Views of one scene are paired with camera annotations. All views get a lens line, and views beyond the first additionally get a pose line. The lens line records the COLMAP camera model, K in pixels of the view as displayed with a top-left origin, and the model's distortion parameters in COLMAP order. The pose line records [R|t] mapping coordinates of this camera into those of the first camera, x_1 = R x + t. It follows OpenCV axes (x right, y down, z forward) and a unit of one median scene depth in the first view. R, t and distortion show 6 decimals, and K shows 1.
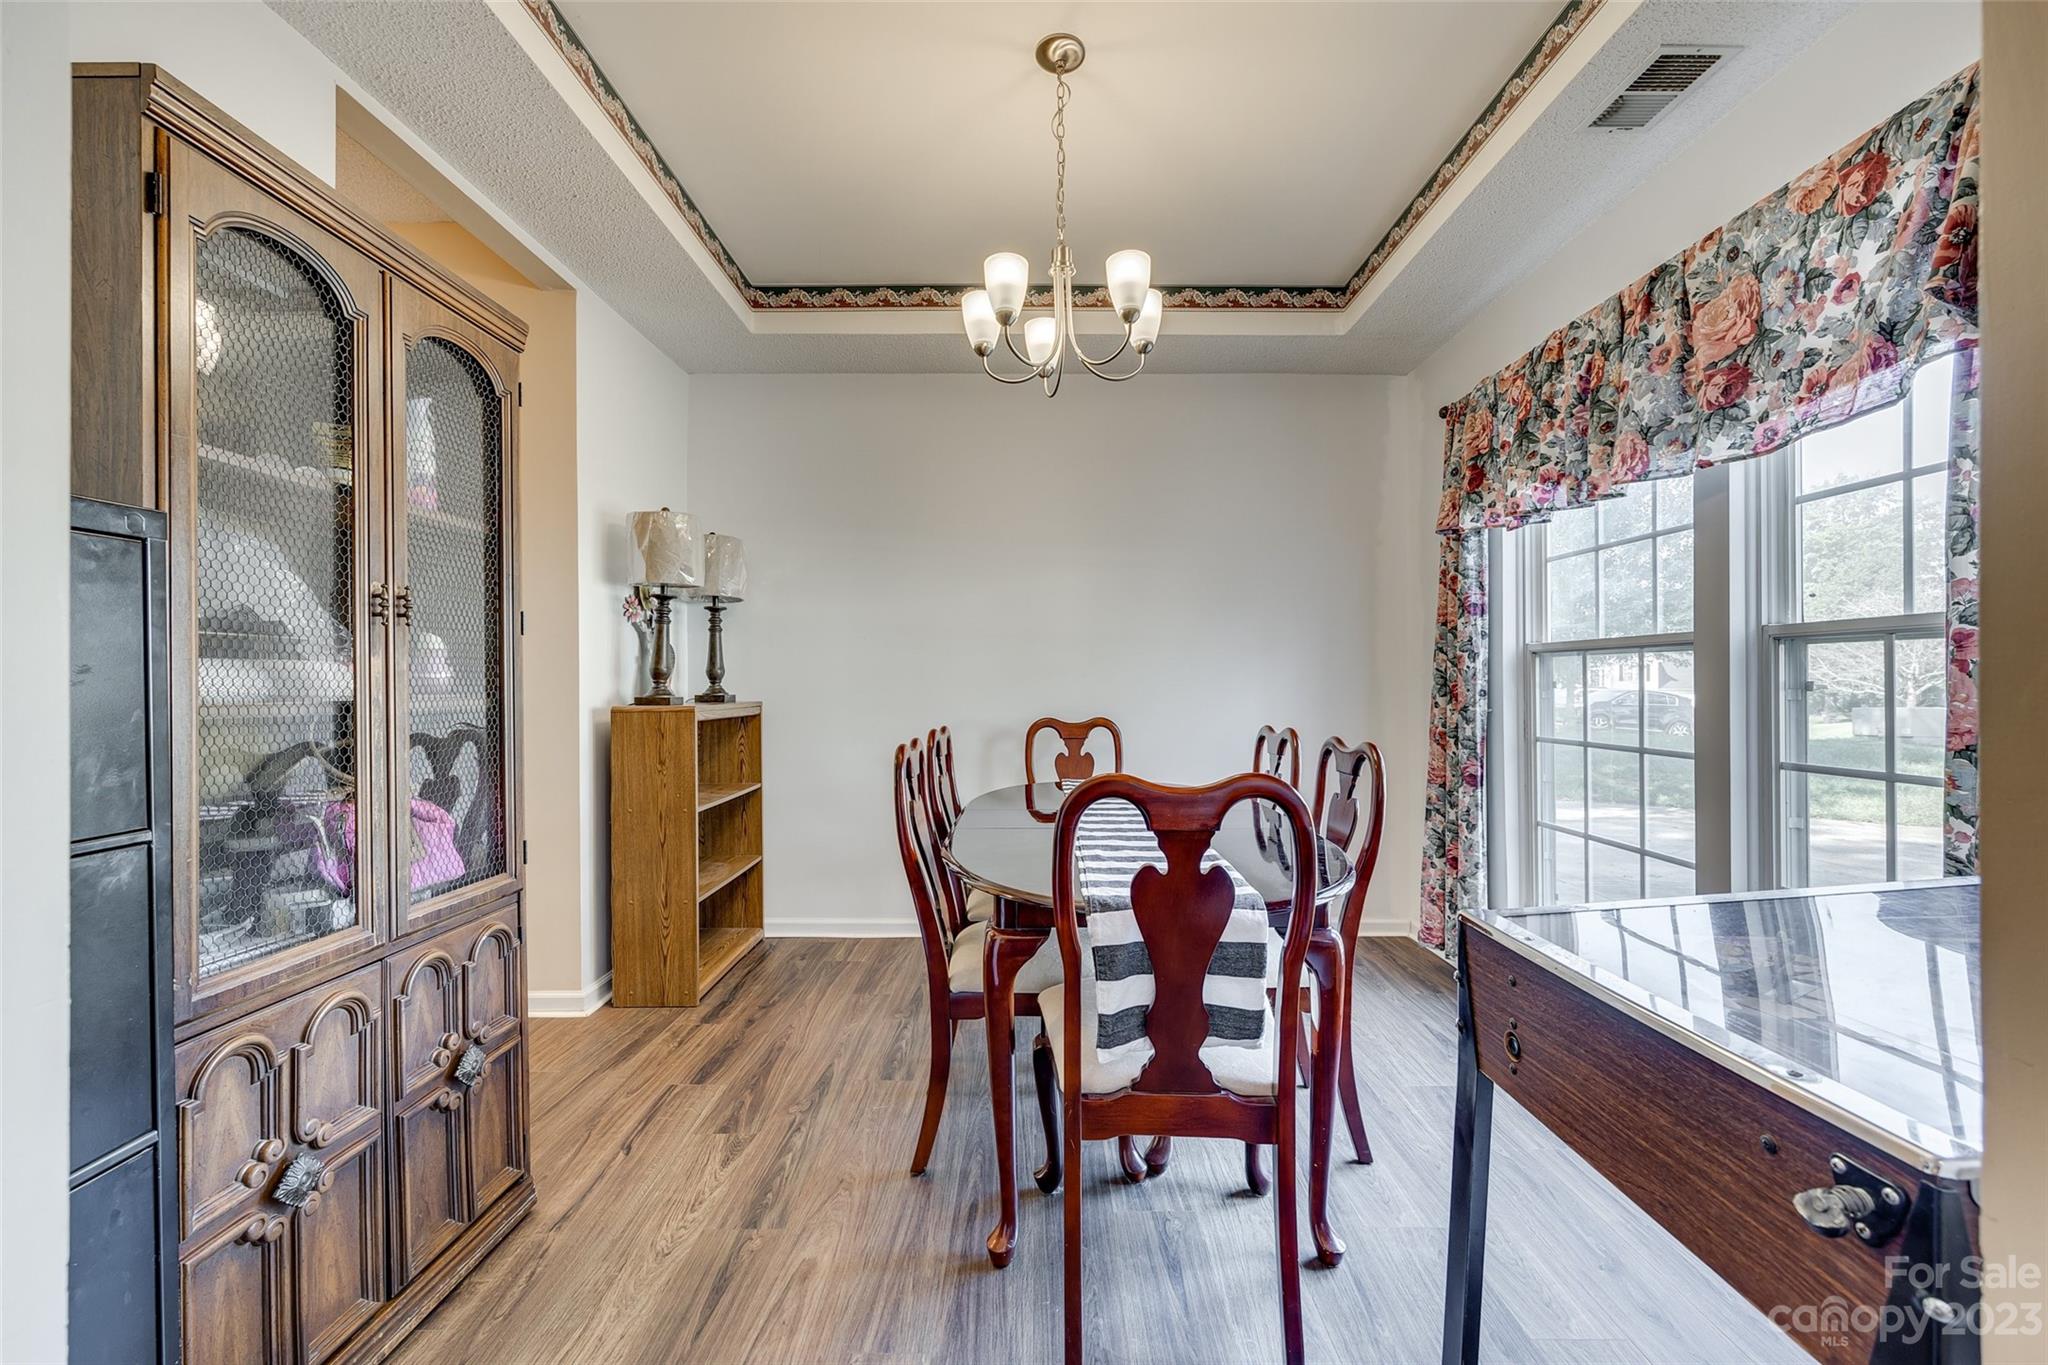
lens RADIAL K [[821.5, 0, 1031.6], [0, 821.5, 676.8], [0, 0, 1]] dist [-0.004105, -0.000233]
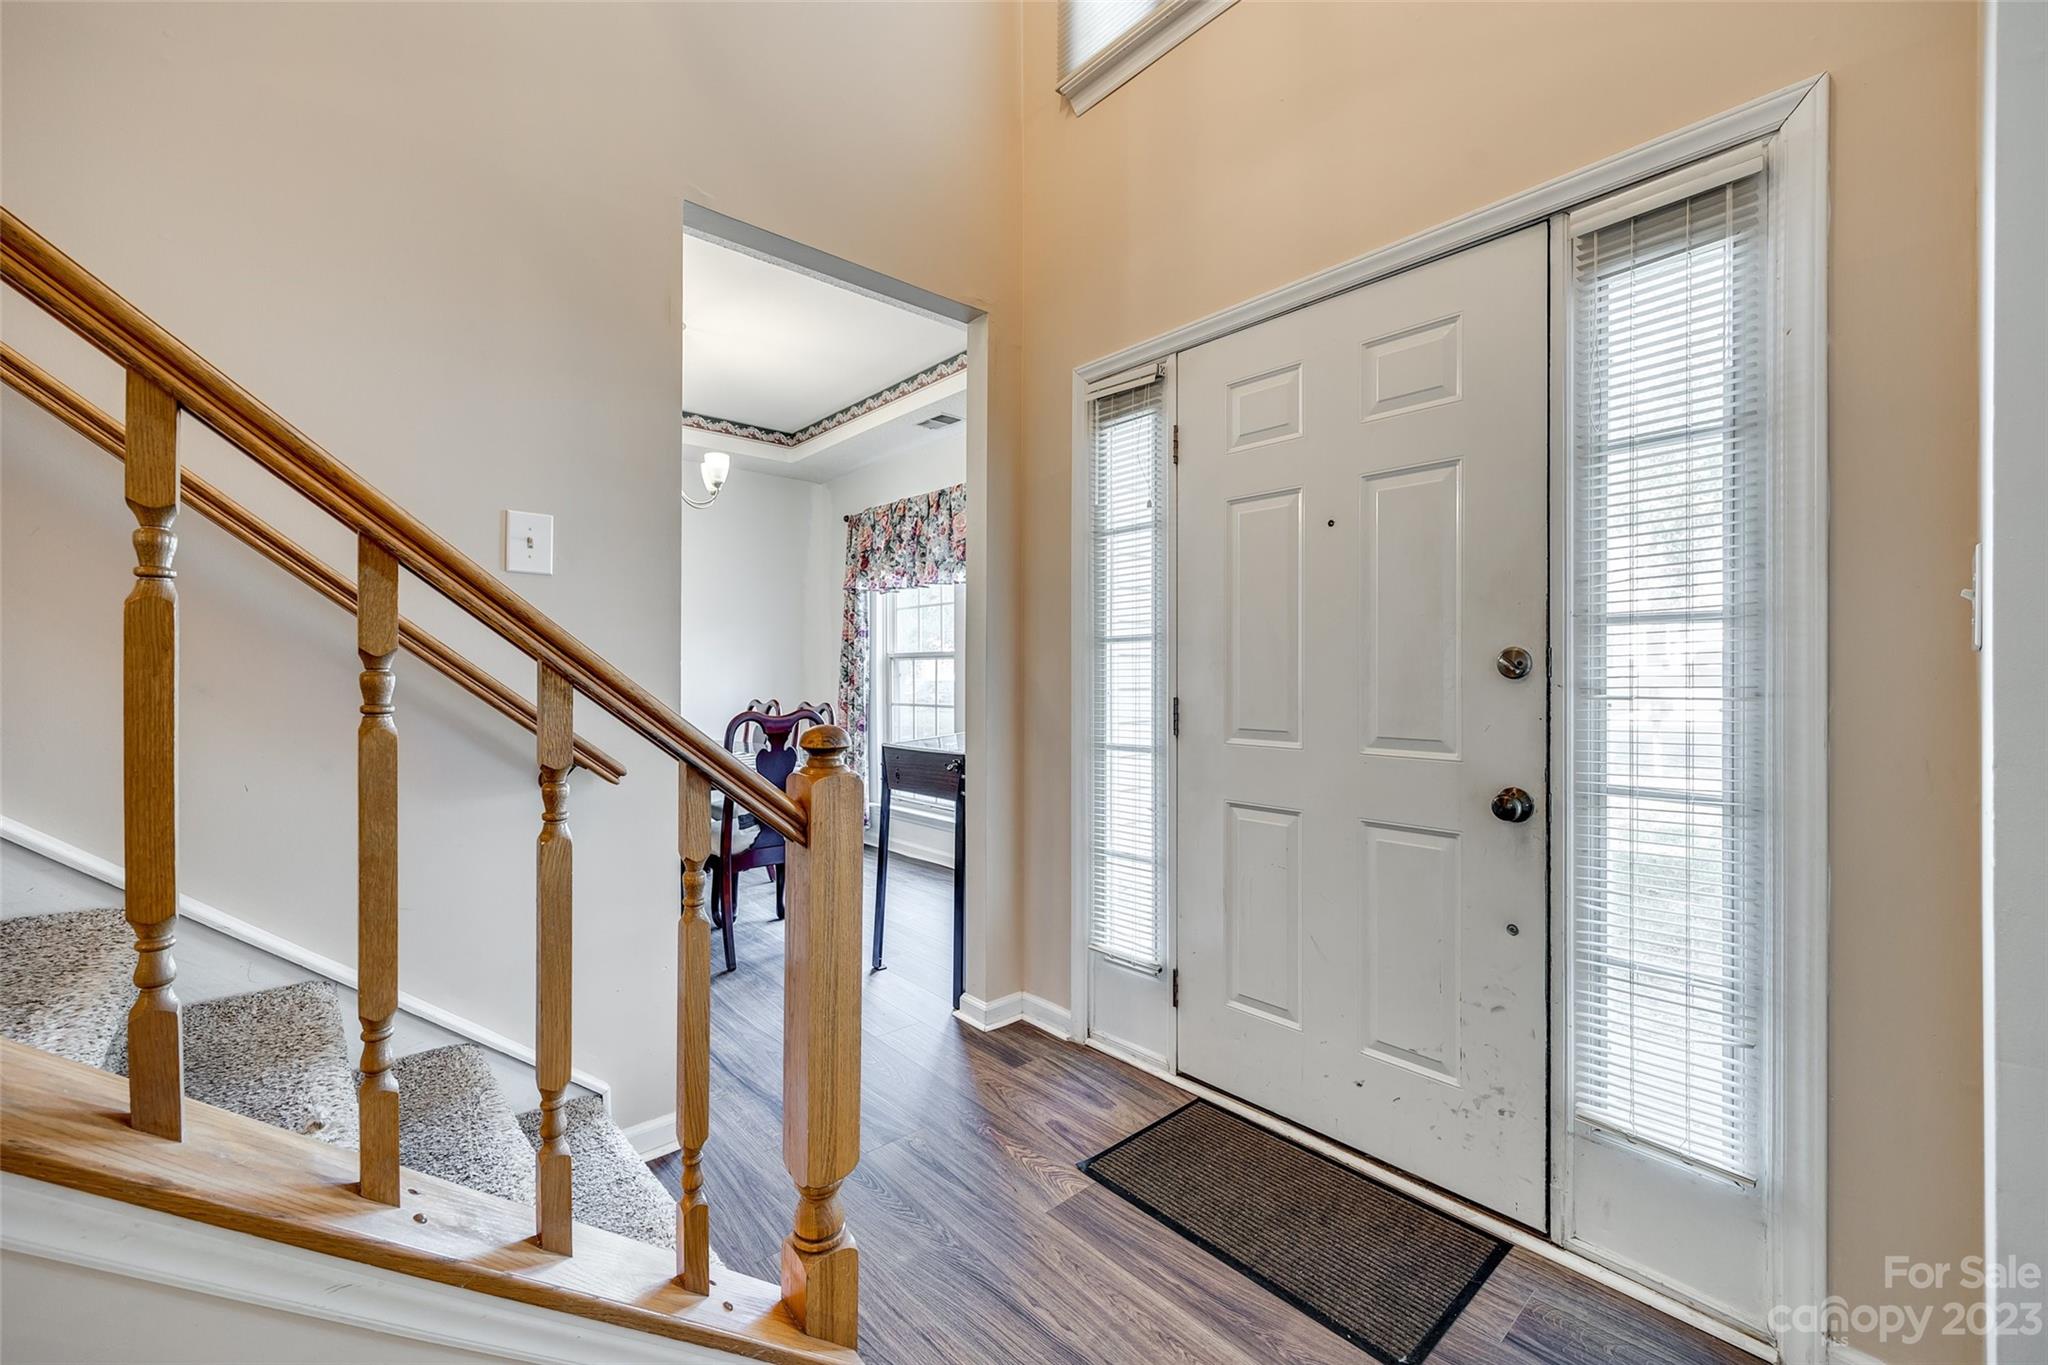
lens RADIAL K [[821.5, 0, 1027.5], [0, 821.5, 670.6], [0, 0, 1]] dist [-0.004105, -0.000233]
pose [[0.745520, 0.001690, 0.666482, -0.467463], [-0.003336, 0.999994, 0.001196, -0.004444], [-0.666475, -0.003115, 0.745521, -0.699081]]
